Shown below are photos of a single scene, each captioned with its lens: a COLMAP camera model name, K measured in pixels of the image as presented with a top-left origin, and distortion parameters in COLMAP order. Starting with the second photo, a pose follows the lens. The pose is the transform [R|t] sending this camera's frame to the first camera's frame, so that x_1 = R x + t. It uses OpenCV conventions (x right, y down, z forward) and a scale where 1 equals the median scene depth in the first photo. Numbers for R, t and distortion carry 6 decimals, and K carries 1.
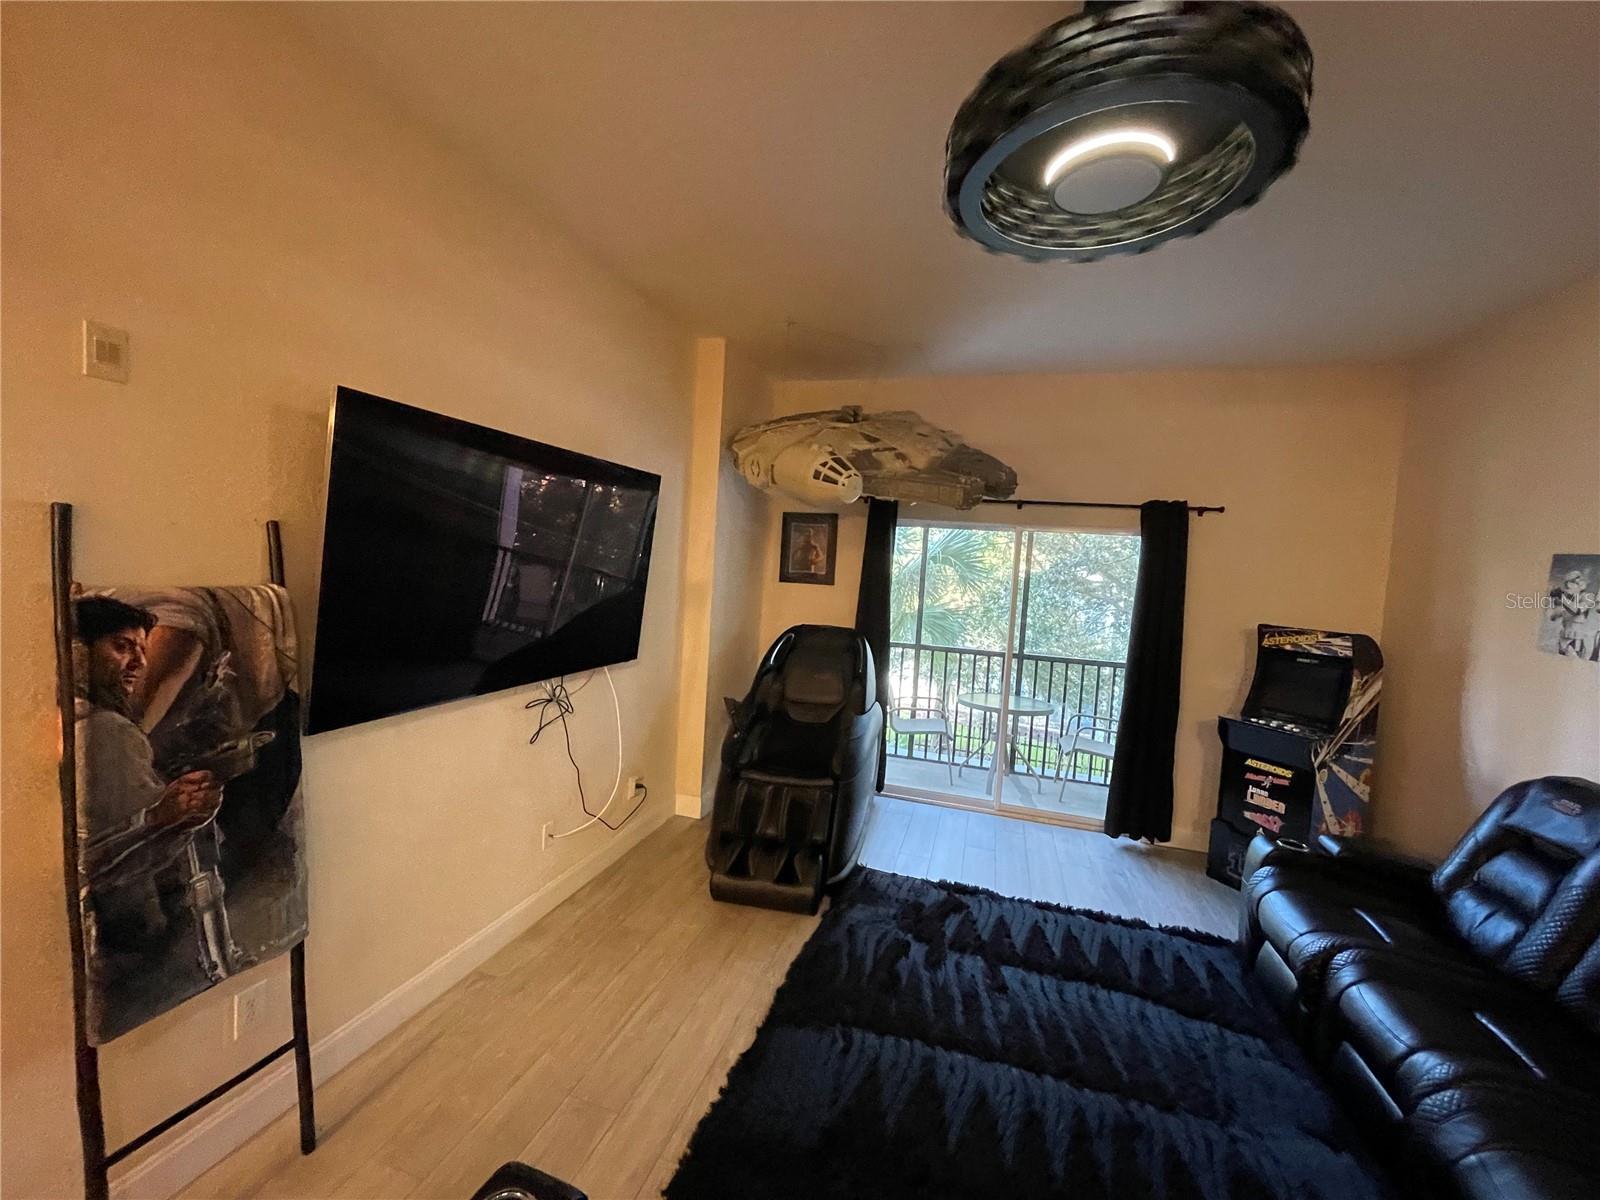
lens RADIAL K [[647.8, 0, 798.2], [0, 647.8, 599.0], [0, 0, 1]] dist [-0.003009, 0.000495]
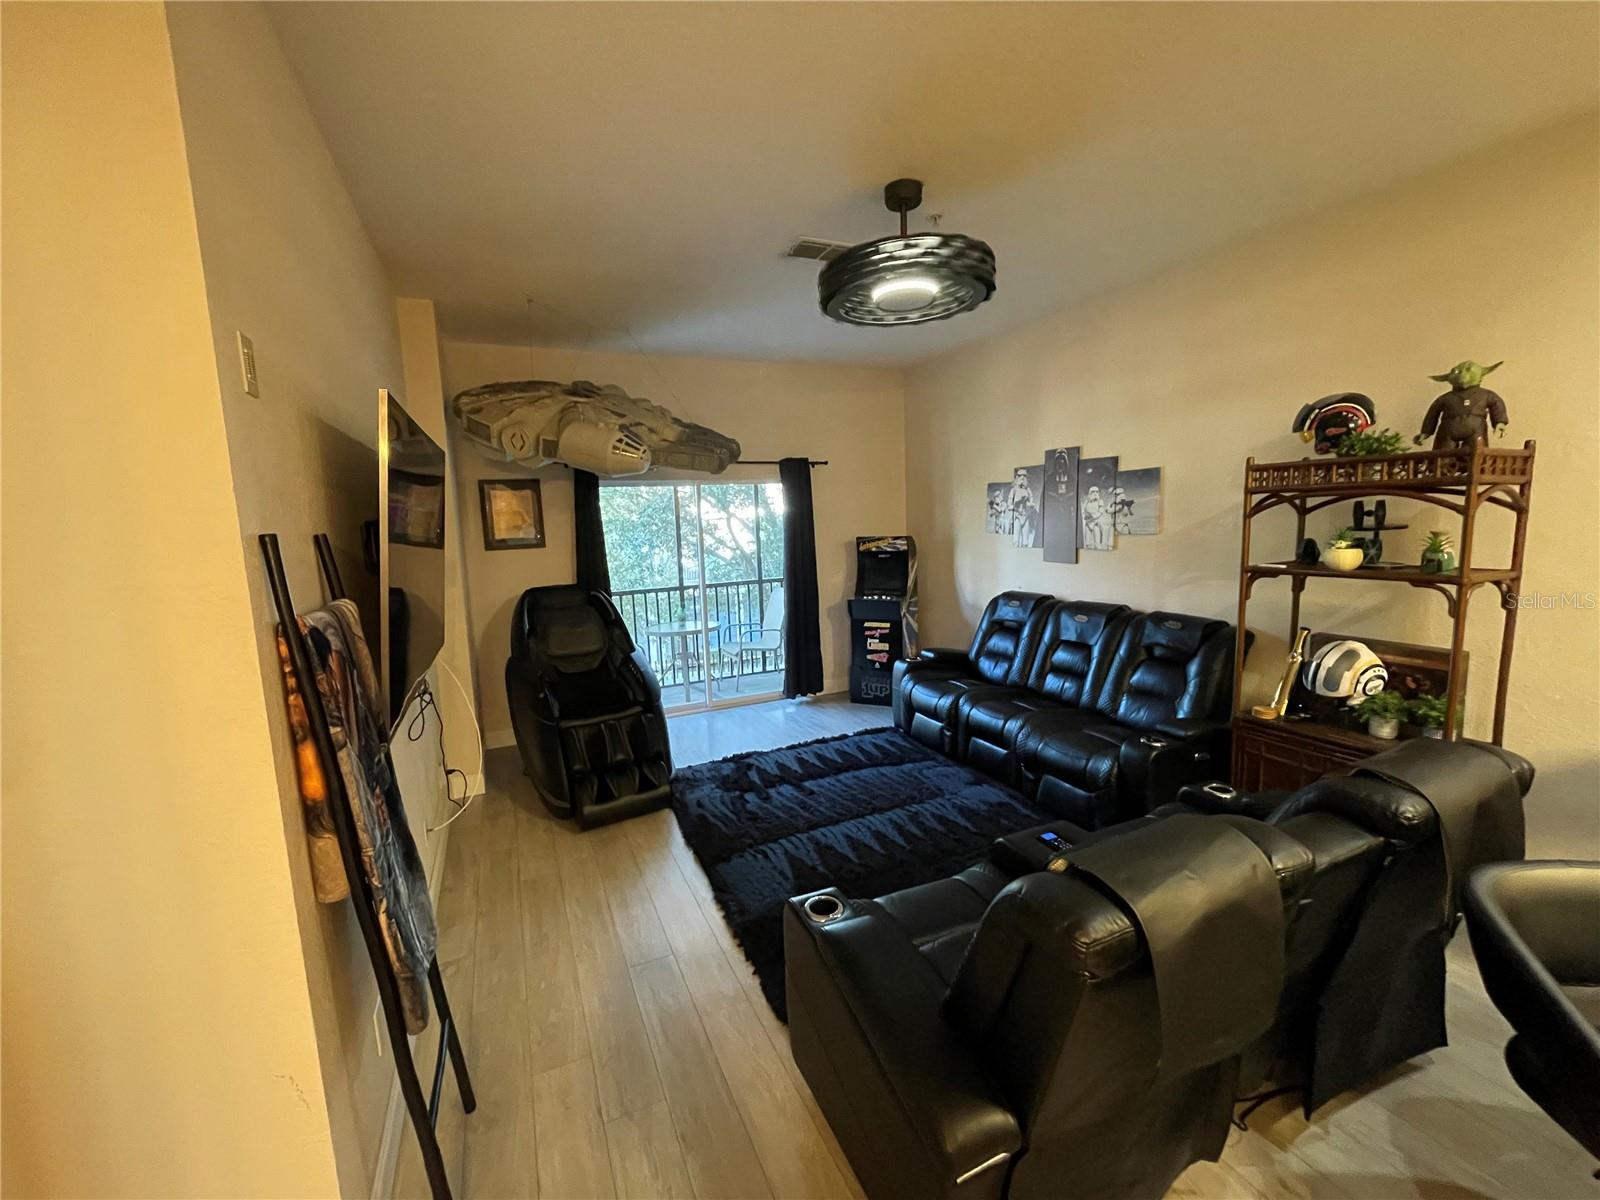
lens RADIAL K [[647.8, 0, 798.0], [0, 647.8, 599.8], [0, 0, 1]] dist [-0.003009, 0.000495]
pose [[0.742064, -0.174529, 0.647210, -0.473430], [0.118975, 0.984473, 0.129065, -0.033691], [-0.659686, -0.018772, 0.751307, -0.087025]]
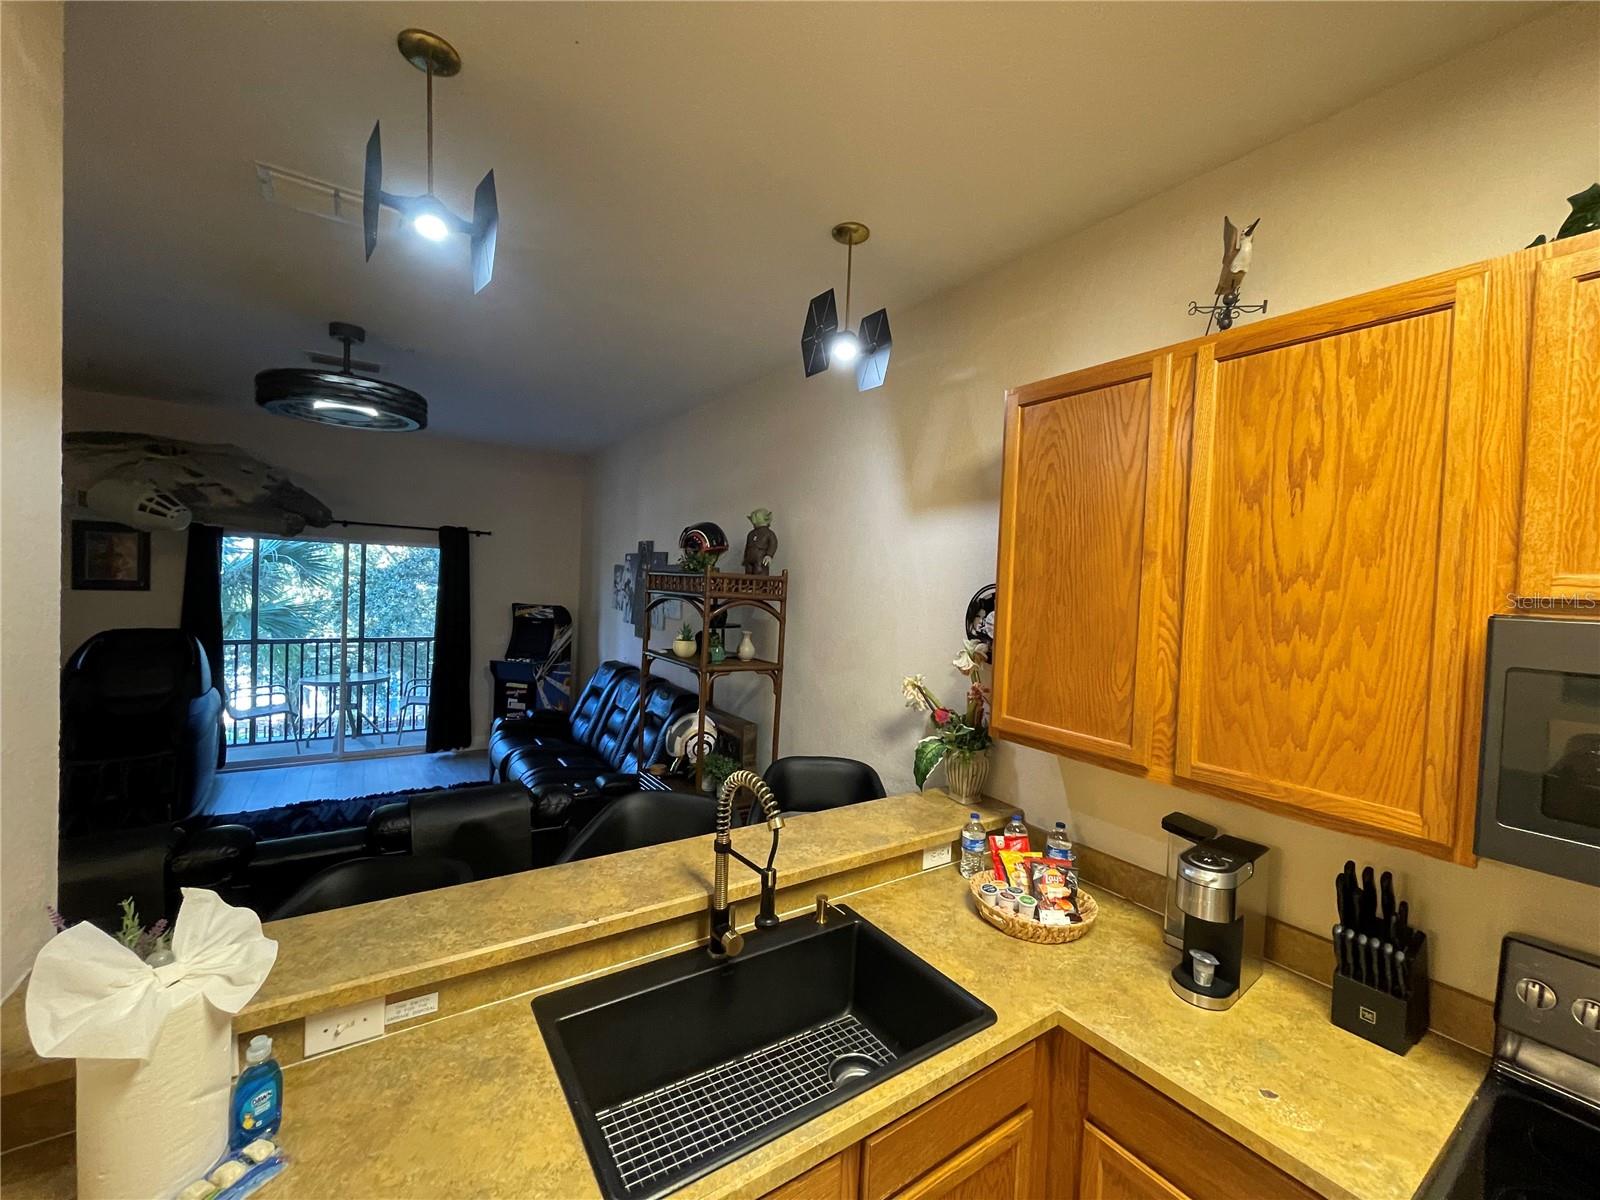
lens RADIAL K [[647.8, 0, 798.8], [0, 647.8, 597.7], [0, 0, 1]] dist [-0.003009, 0.000495]
pose [[0.632318, -0.053873, 0.772833, -0.131093], [0.037904, 0.998536, 0.038593, -0.013653], [-0.773781, 0.004890, 0.633434, -0.718231]]
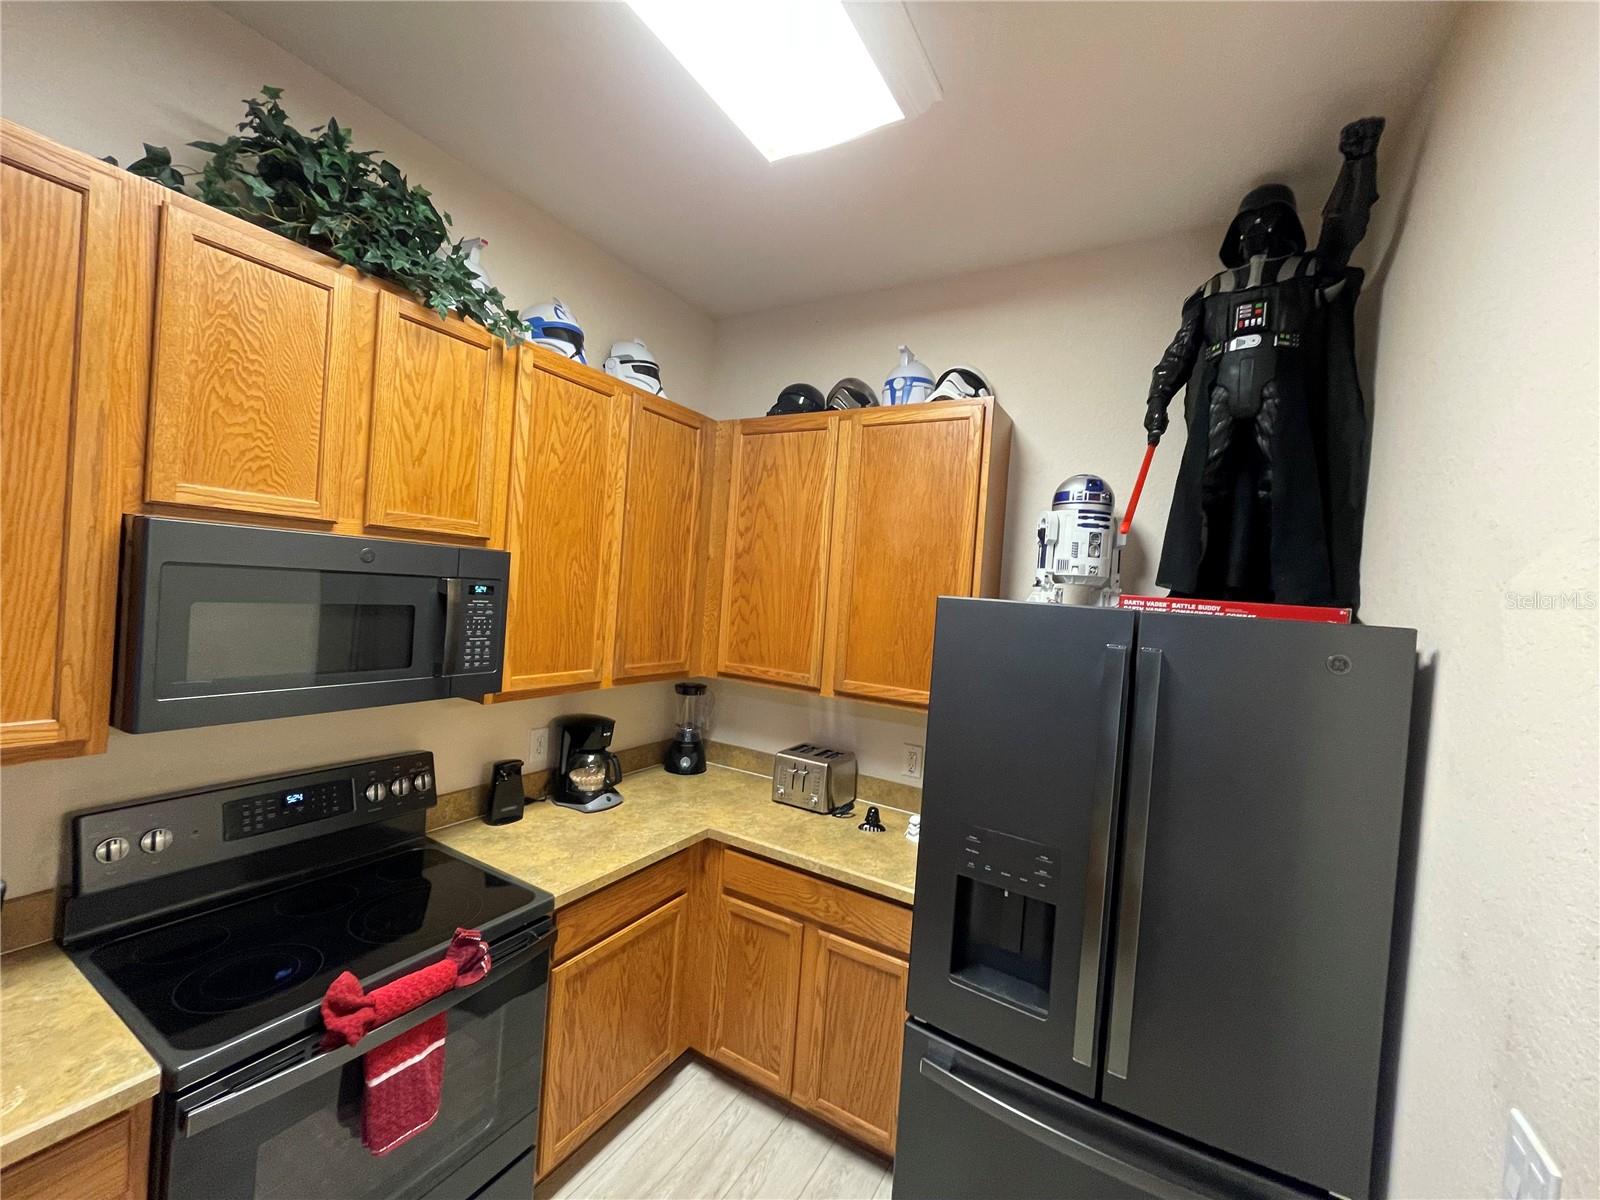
lens RADIAL K [[647.8, 0, 798.4], [0, 647.8, 596.3], [0, 0, 1]] dist [-0.003009, 0.000495]
pose [[-0.963850, -0.131629, 0.231661, -0.096464], [-0.117072, 0.990245, 0.075562, -0.003987], [-0.239347, 0.045710, -0.969858, -0.524874]]
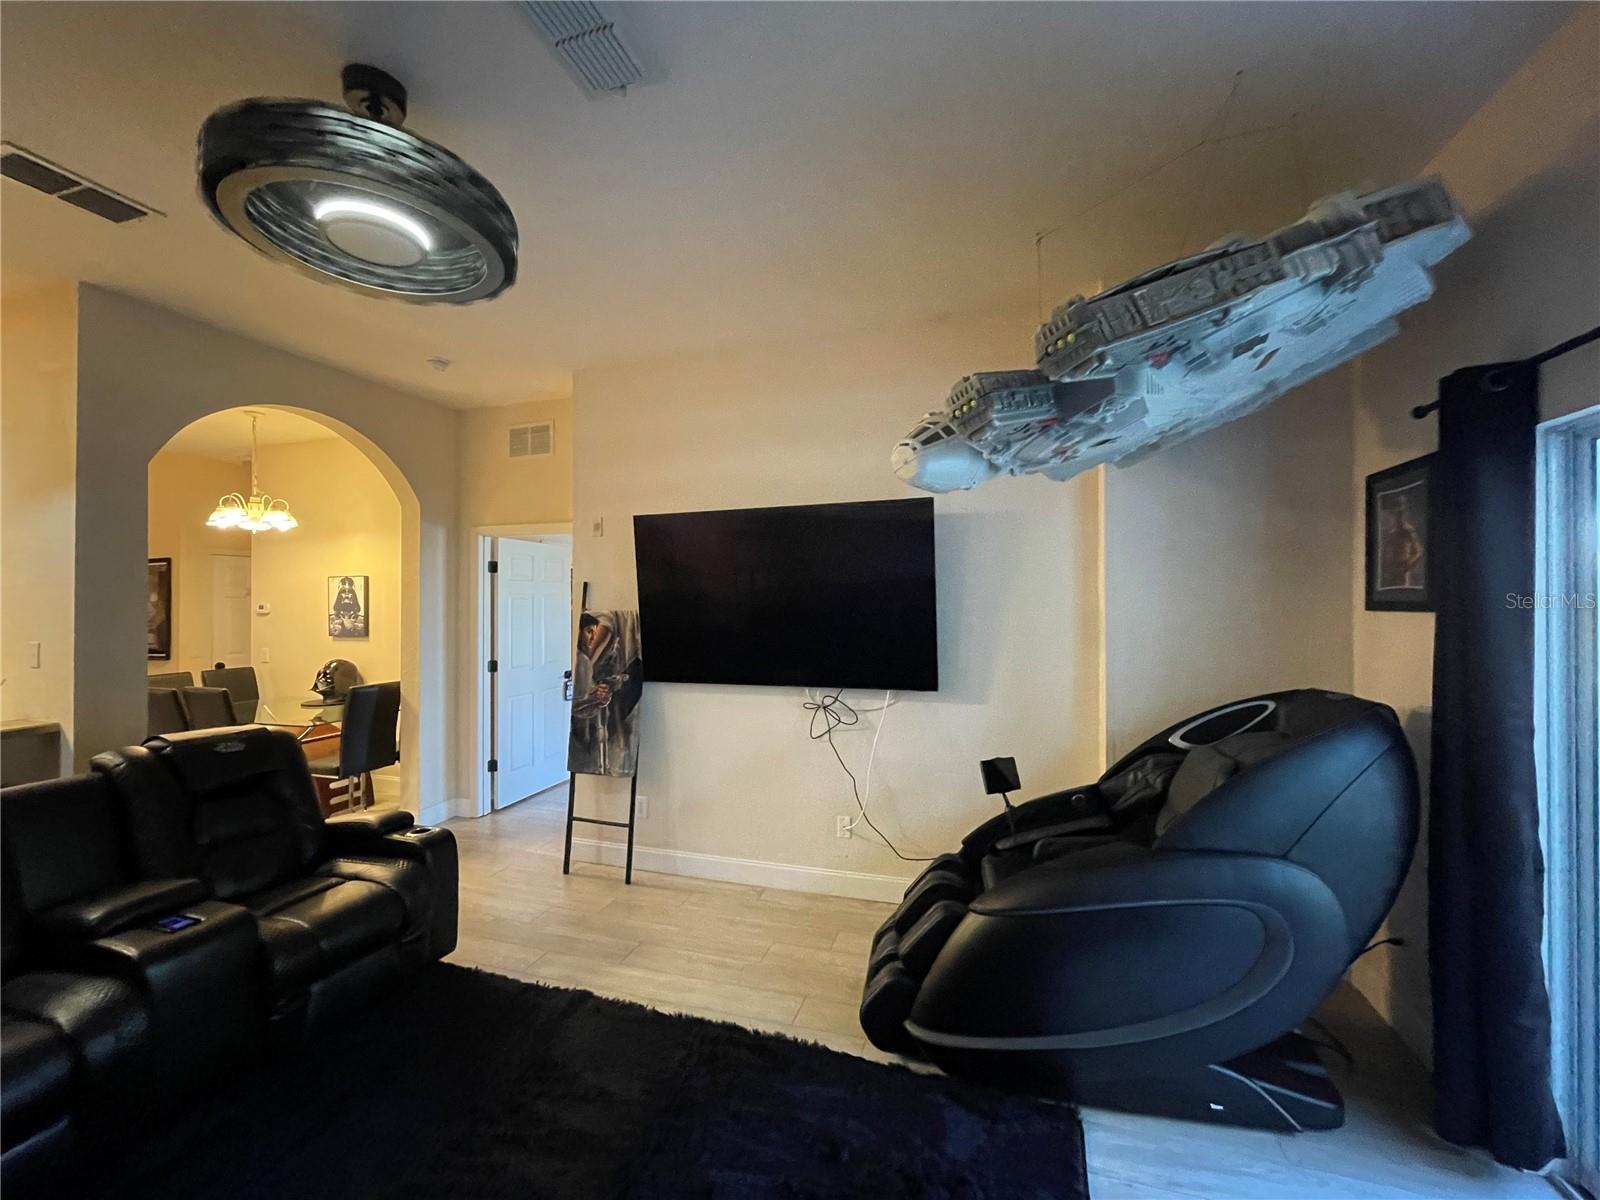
lens RADIAL K [[647.8, 0, 796.9], [0, 647.8, 595.9], [0, 0, 1]] dist [-0.003009, 0.000495]
pose [[-0.015972, -0.067626, -0.997583, 0.706320], [-0.048153, 0.996604, -0.066789, 0.026685], [0.998712, 0.046970, -0.019174, 0.798486]]
